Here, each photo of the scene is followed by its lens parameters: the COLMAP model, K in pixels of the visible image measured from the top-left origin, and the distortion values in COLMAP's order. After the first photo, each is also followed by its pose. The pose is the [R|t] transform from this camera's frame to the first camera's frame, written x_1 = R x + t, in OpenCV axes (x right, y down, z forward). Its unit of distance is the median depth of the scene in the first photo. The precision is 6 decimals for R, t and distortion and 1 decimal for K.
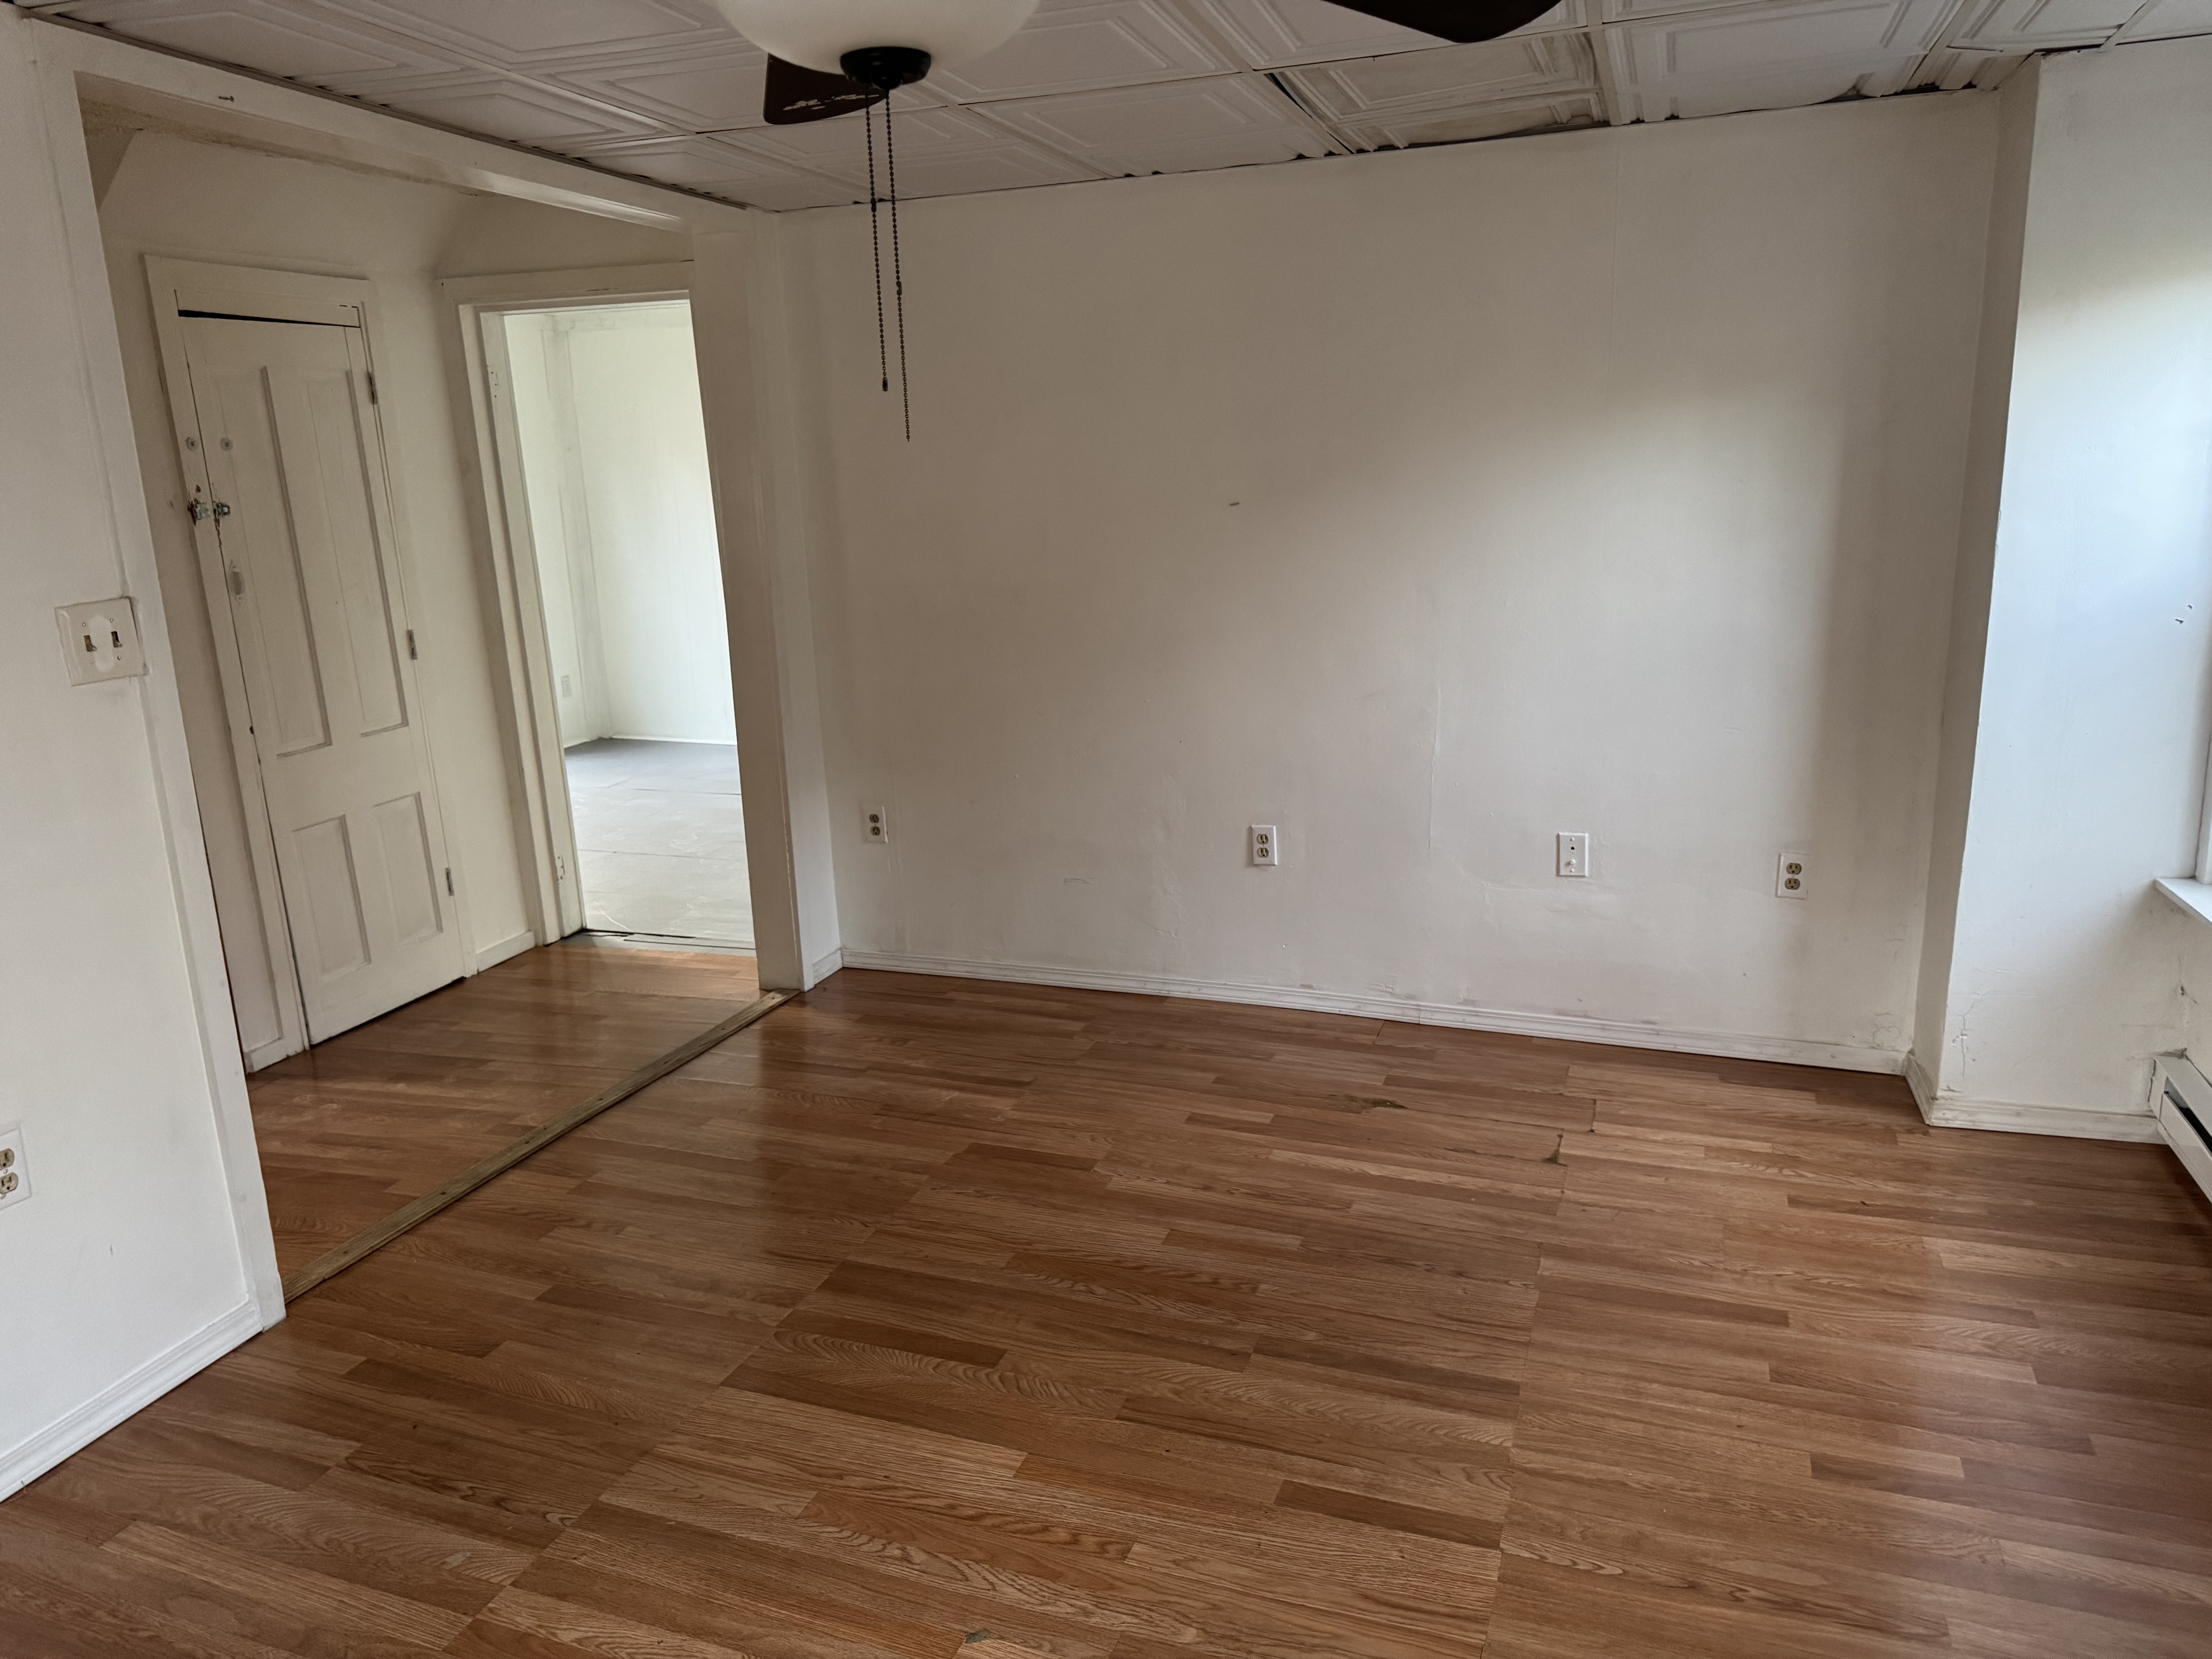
lens RADIAL K [[1550.9, 0, 1092.5], [0, 1550.9, 844.0], [0, 0, 1]] dist [0.057819, -0.067328]
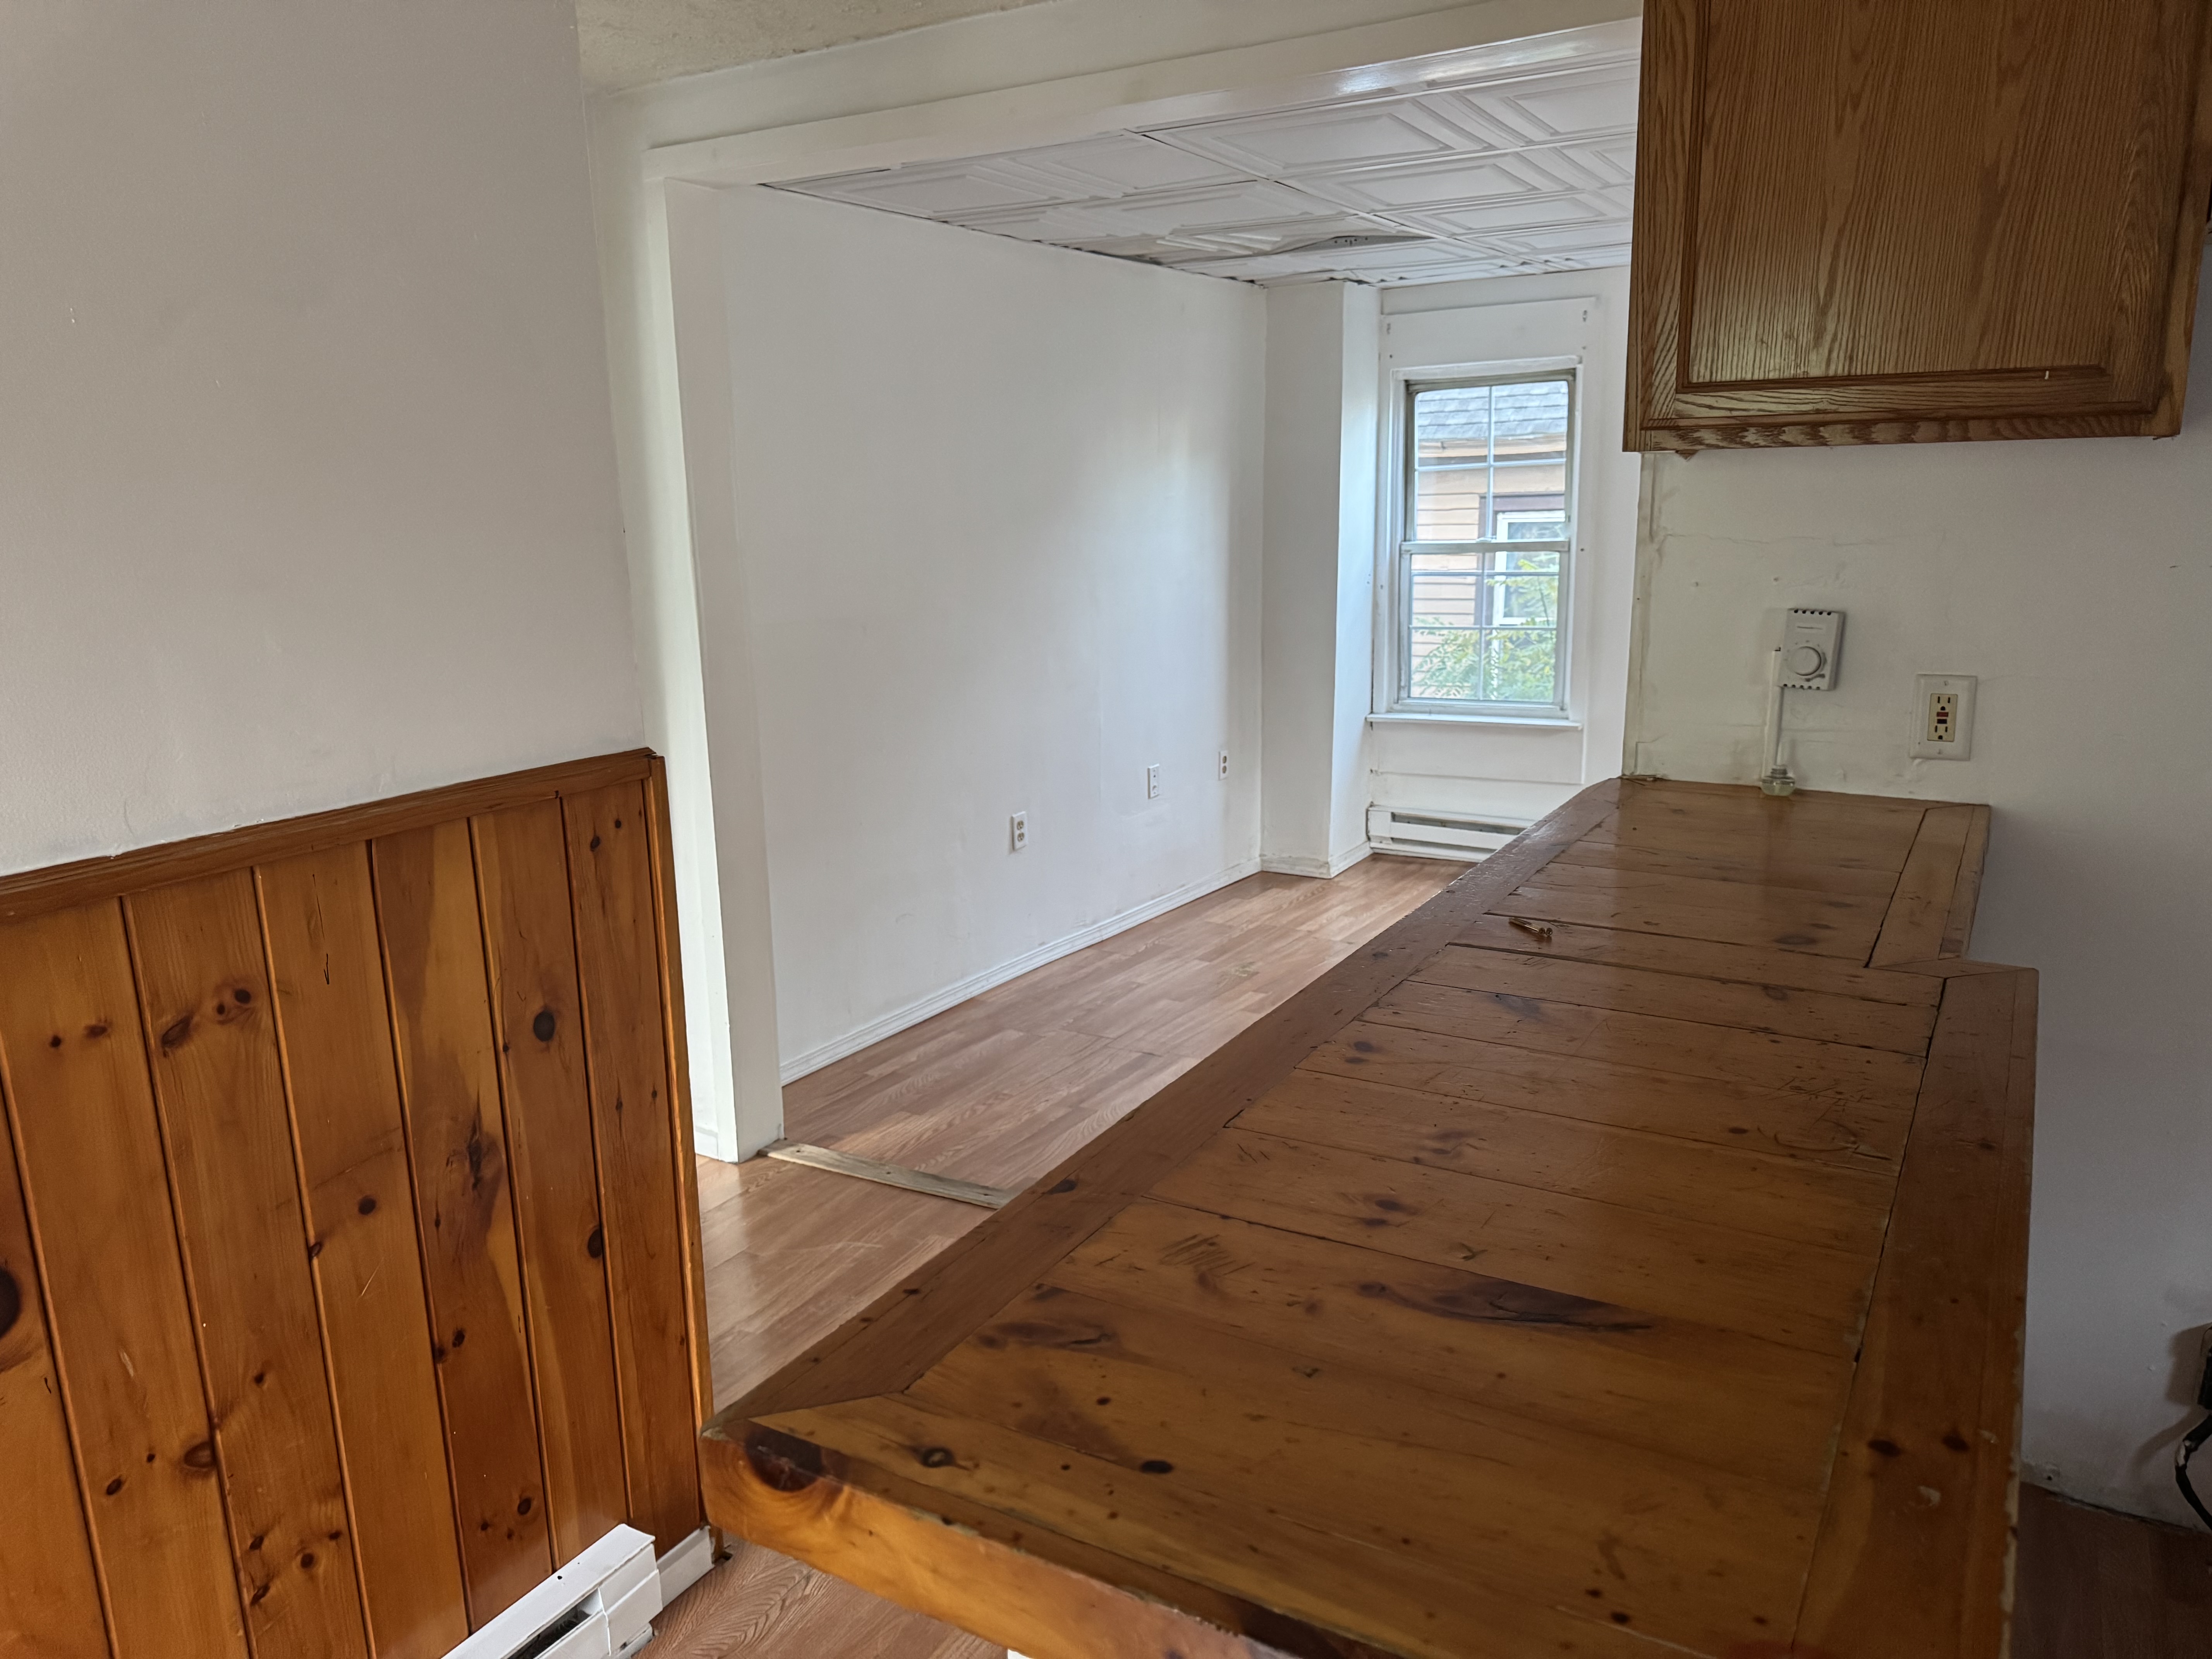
lens RADIAL K [[1550.9, 0, 1092.9], [0, 1550.9, 840.2], [0, 0, 1]] dist [0.057819, -0.067328]
pose [[0.208613, -0.188038, 0.959751, -1.174905], [0.248625, 0.959299, 0.133908, -0.158589], [-0.945868, 0.210683, 0.246873, 0.816861]]
